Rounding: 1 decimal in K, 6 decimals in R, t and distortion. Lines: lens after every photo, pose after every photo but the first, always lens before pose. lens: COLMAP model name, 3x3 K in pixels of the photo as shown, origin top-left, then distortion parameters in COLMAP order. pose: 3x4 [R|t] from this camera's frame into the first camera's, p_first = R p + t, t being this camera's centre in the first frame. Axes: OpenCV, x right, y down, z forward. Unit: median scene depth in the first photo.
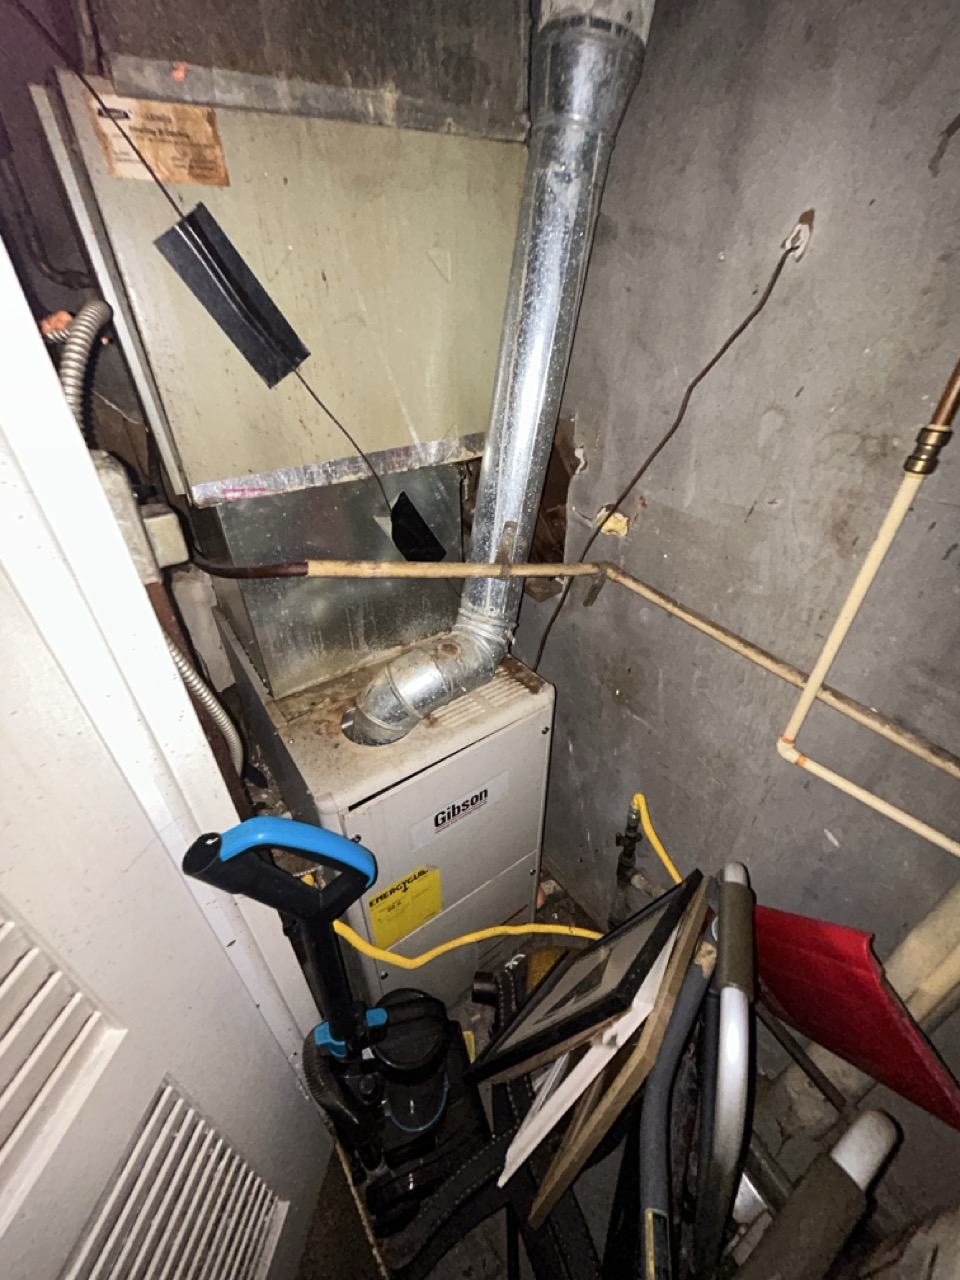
lens RADIAL K [[521.2, 0, 484.2], [0, 521.2, 639.1], [0, 0, 1]] dist [-0.003339, 0.001844]
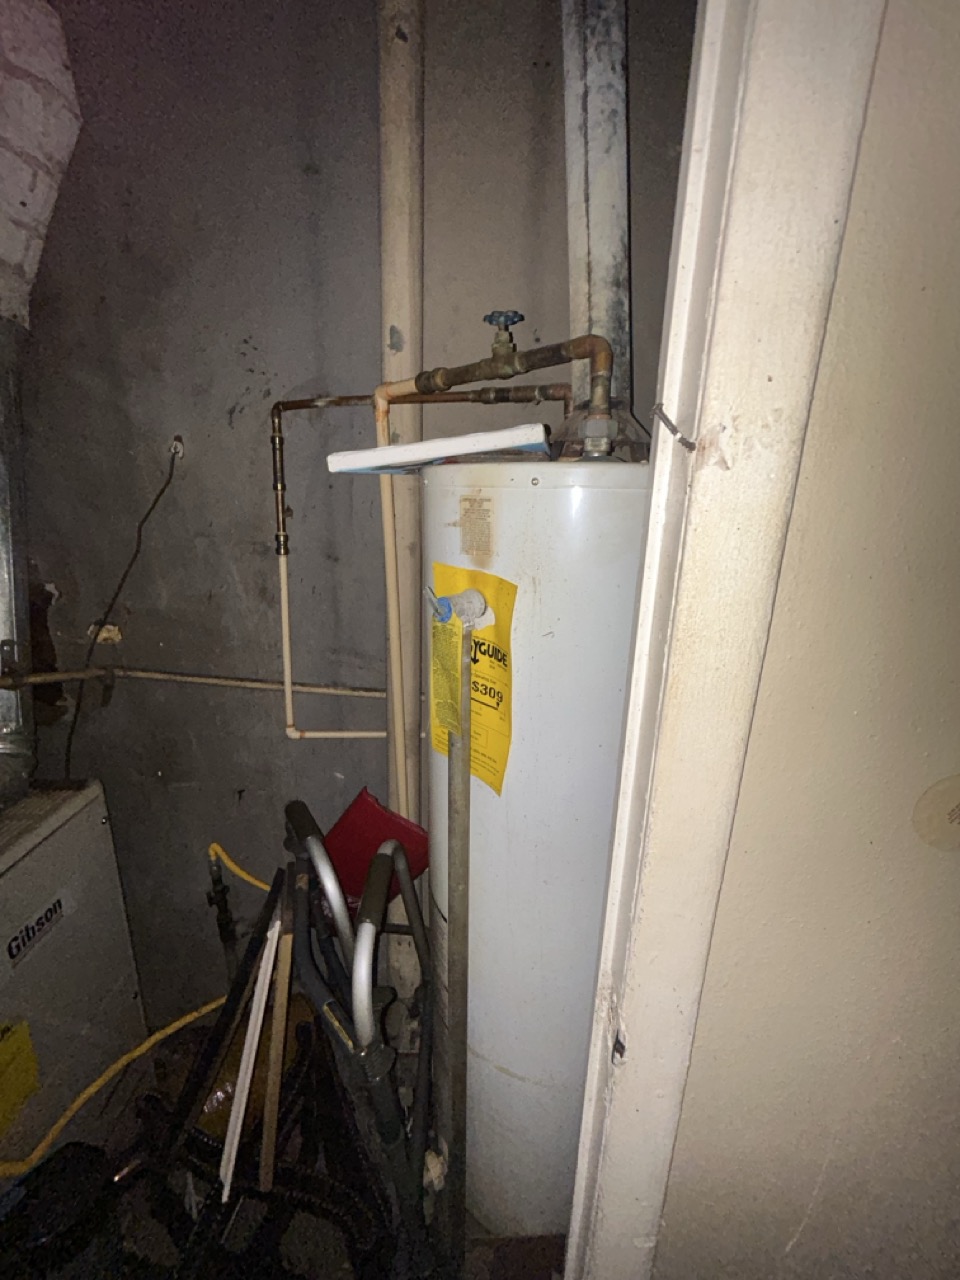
lens RADIAL K [[521.2, 0, 482.2], [0, 521.2, 638.9], [0, 0, 1]] dist [-0.003339, 0.001844]
pose [[0.565063, -0.199975, 0.800446, -0.292637], [0.427433, 0.900788, -0.076697, 0.325386], [-0.705694, 0.385476, 0.594478, -0.440397]]
